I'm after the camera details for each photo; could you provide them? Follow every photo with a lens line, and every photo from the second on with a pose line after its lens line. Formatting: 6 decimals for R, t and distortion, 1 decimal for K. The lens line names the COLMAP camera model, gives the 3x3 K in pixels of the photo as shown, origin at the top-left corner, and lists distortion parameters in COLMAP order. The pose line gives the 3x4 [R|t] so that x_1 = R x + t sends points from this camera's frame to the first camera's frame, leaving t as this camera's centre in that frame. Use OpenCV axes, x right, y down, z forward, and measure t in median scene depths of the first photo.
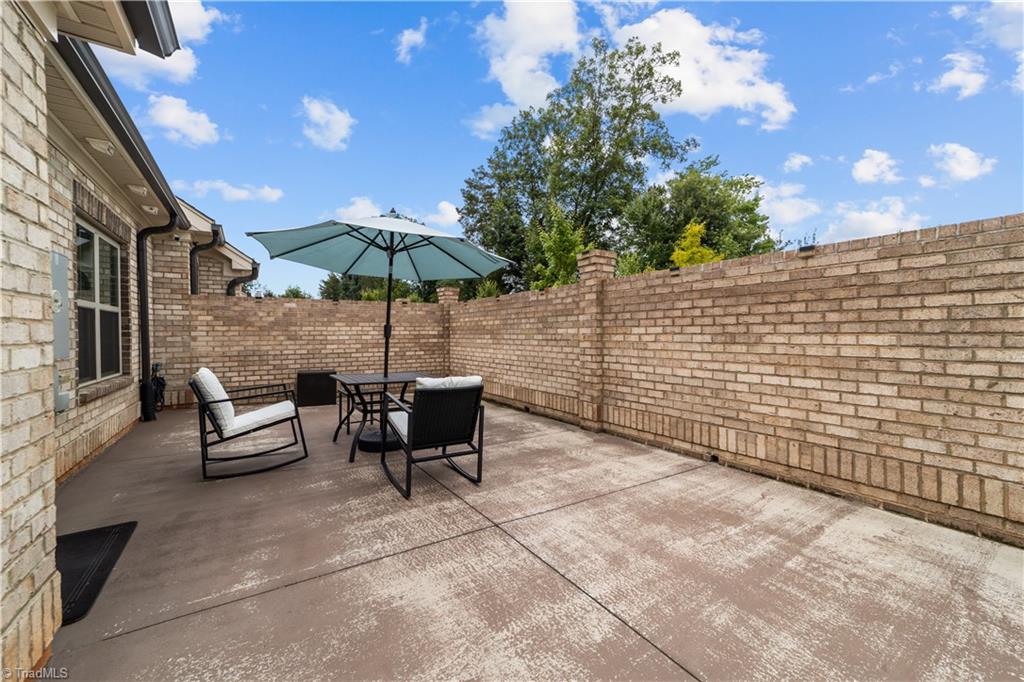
lens RADIAL K [[395.5, 0, 509.0], [0, 395.5, 341.3], [0, 0, 1]] dist [-0.018332, 0.008692]
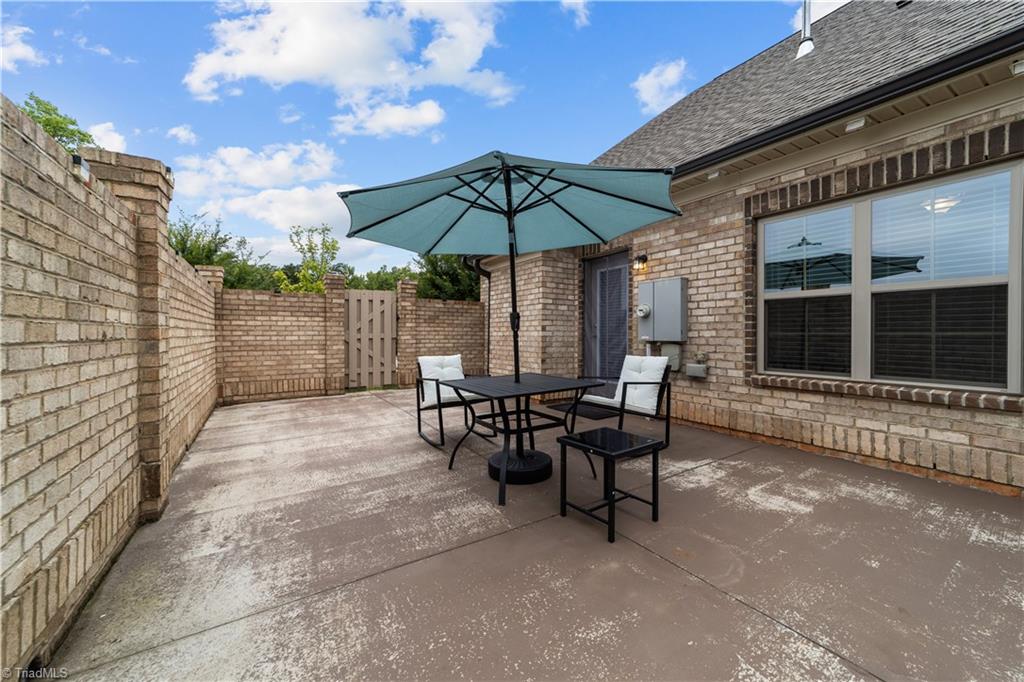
lens RADIAL K [[395.5, 0, 509.0], [0, 395.5, 341.3], [0, 0, 1]] dist [-0.018332, 0.008692]
pose [[-0.999821, 0.003740, 0.018562, -0.292461], [0.004389, 0.999376, 0.035047, -0.013628], [-0.018419, 0.035122, -0.999213, 1.652898]]
